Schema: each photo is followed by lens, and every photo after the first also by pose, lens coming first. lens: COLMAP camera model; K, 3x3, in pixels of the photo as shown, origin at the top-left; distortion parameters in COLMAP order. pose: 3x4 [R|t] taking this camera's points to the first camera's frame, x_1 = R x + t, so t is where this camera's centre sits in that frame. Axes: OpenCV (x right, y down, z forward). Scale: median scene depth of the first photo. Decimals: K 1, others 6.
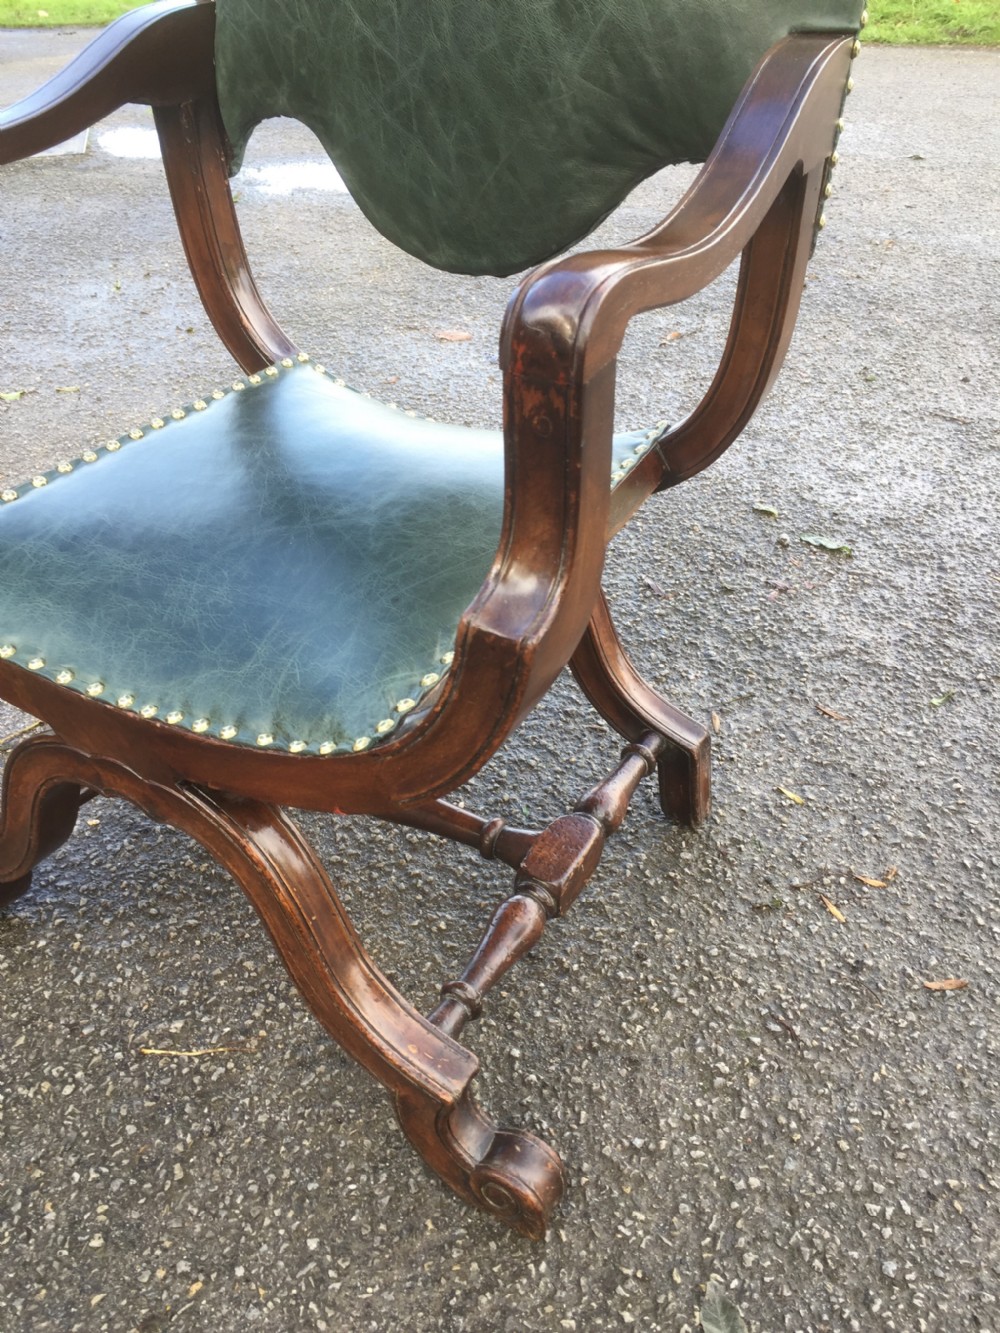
lens RADIAL K [[1139.1, 0, 502.3], [0, 1139.1, 665.8], [0, 0, 1]] dist [0.090435, -0.123623]
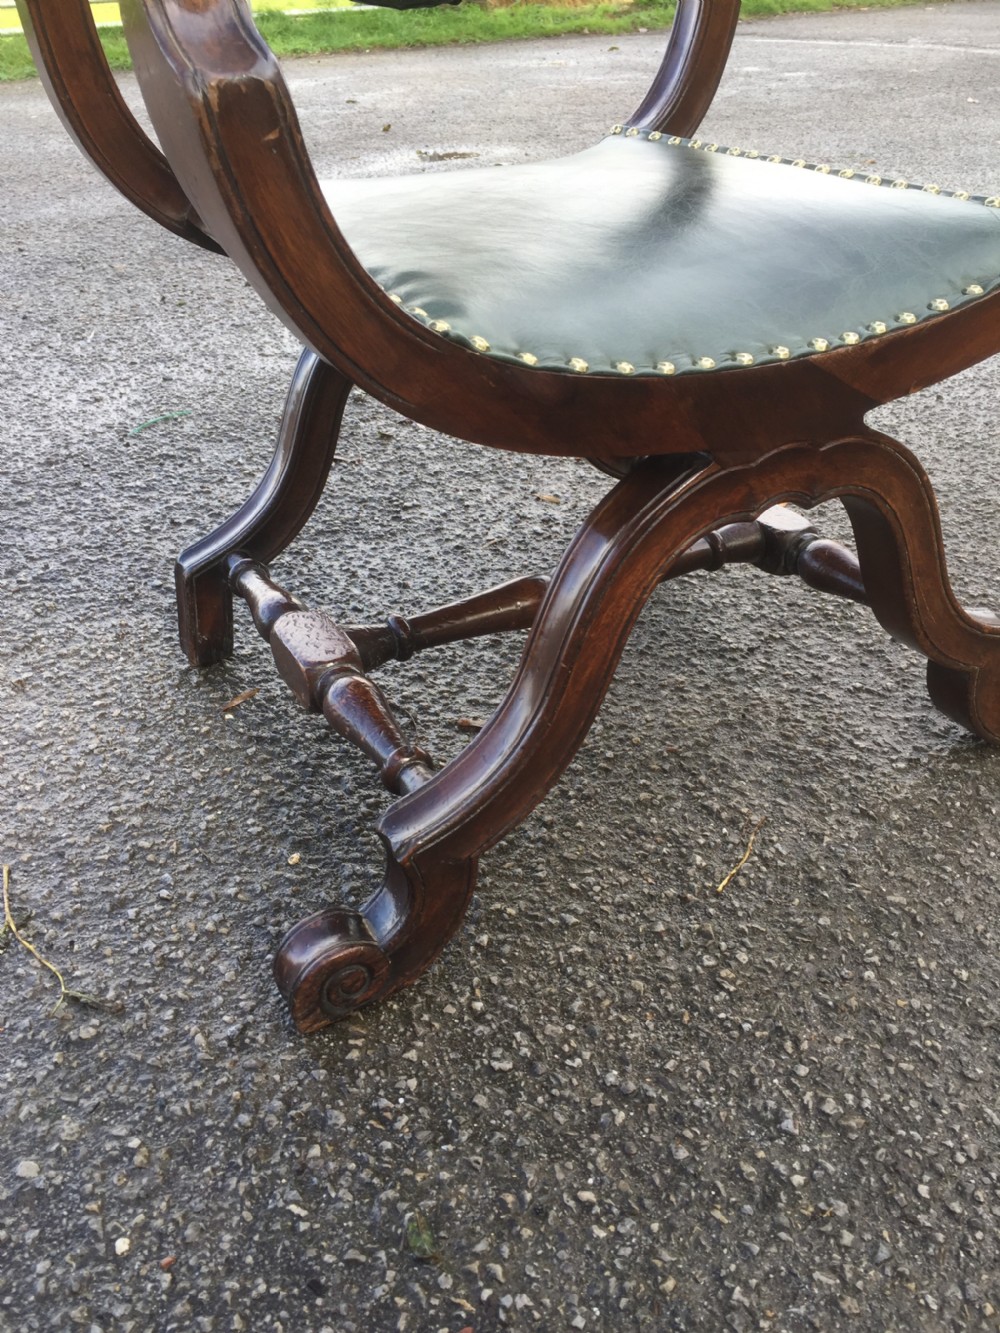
lens RADIAL K [[1139.1, 0, 503.5], [0, 1139.1, 671.9], [0, 0, 1]] dist [0.090435, -0.123623]
pose [[0.517134, -0.451950, 0.726852, -0.900371], [0.500627, 0.848521, 0.171421, -0.019250], [-0.694223, 0.275234, 0.665057, 0.503199]]
